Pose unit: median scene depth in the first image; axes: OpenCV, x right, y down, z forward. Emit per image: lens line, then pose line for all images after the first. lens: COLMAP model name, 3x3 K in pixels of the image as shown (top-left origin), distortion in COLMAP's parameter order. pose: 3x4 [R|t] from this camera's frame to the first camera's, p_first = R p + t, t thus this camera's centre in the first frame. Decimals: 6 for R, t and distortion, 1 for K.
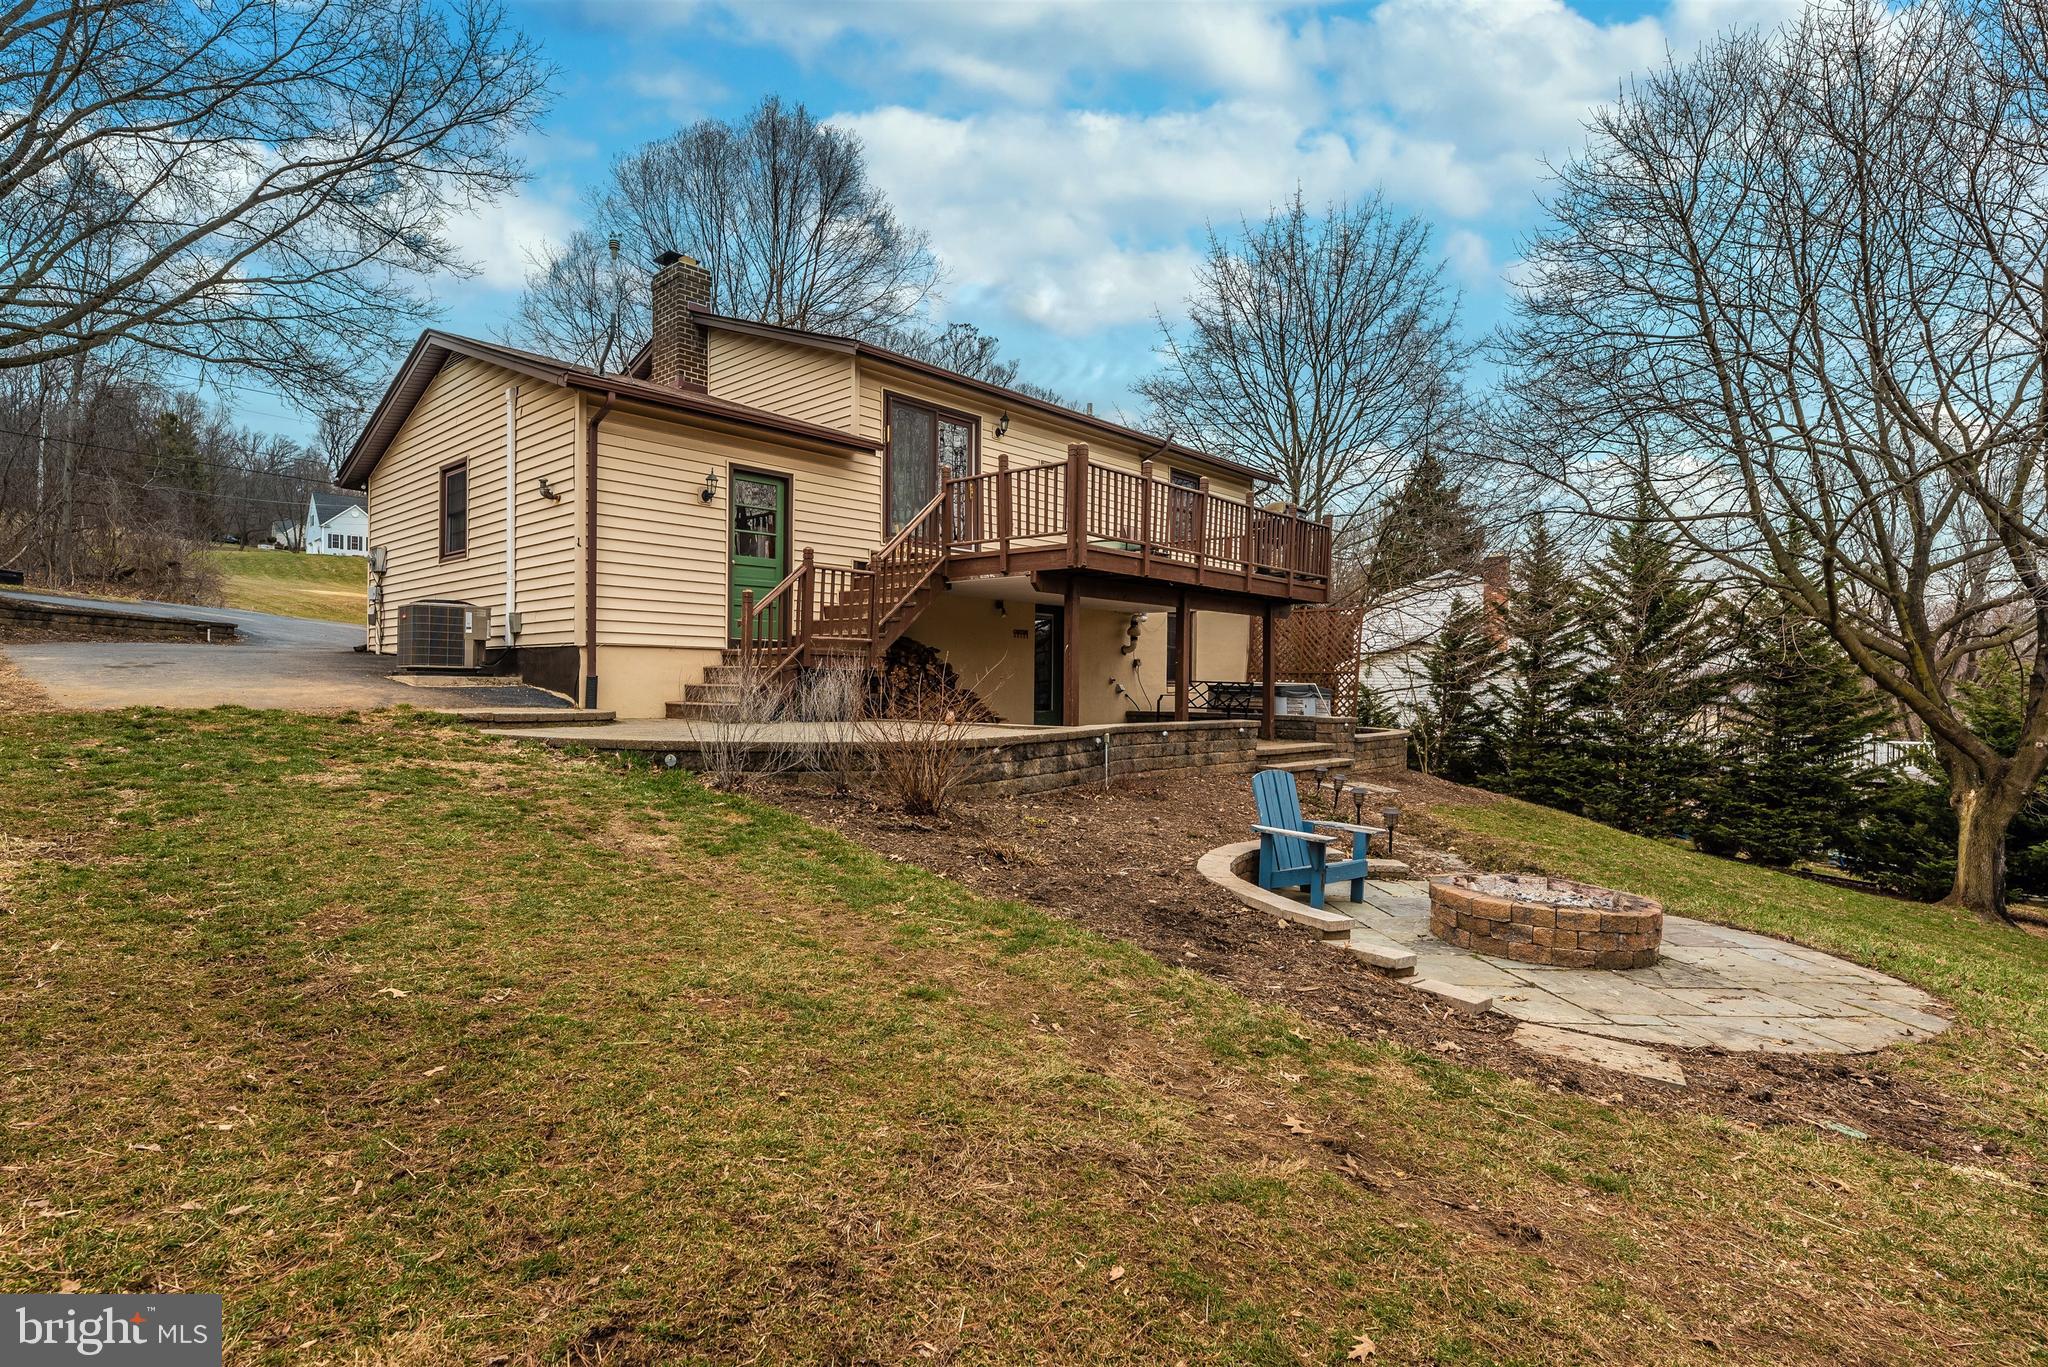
lens RADIAL K [[992.0, 0, 1021.5], [0, 992.0, 681.0], [0, 0, 1]] dist [-0.002747, -0.001476]
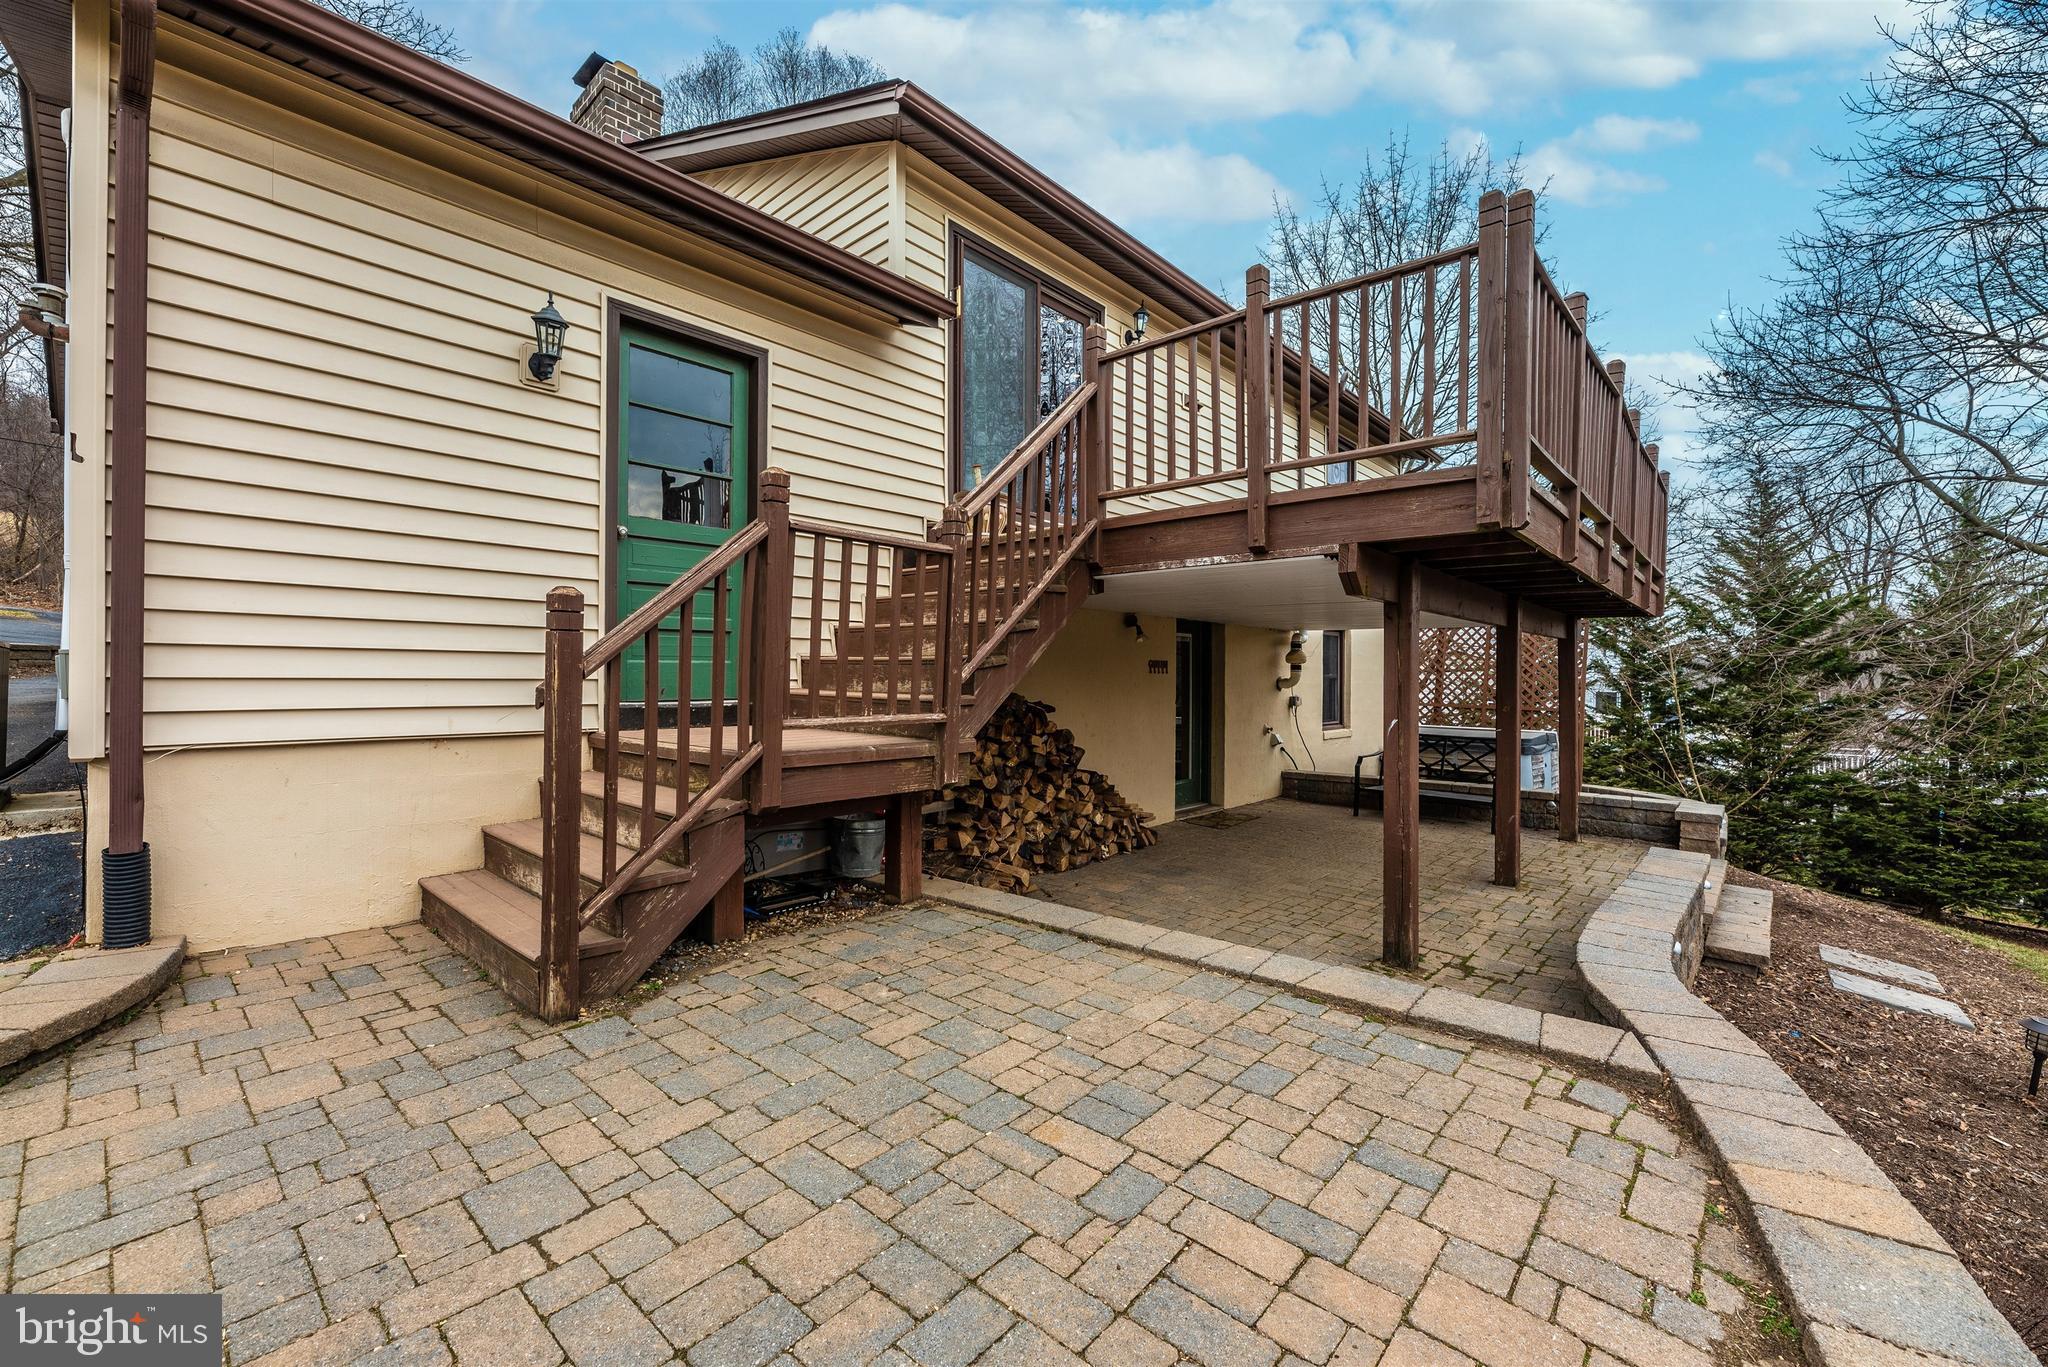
lens RADIAL K [[850.6, 0, 1028.7], [0, 850.6, 676.7], [0, 0, 1]] dist [0.004098, 0.000285]
pose [[0.999997, -0.001967, 0.001606, -0.102628], [0.001969, 0.999997, -0.001648, -0.050097], [-0.001603, 0.001651, 0.999997, 0.572174]]
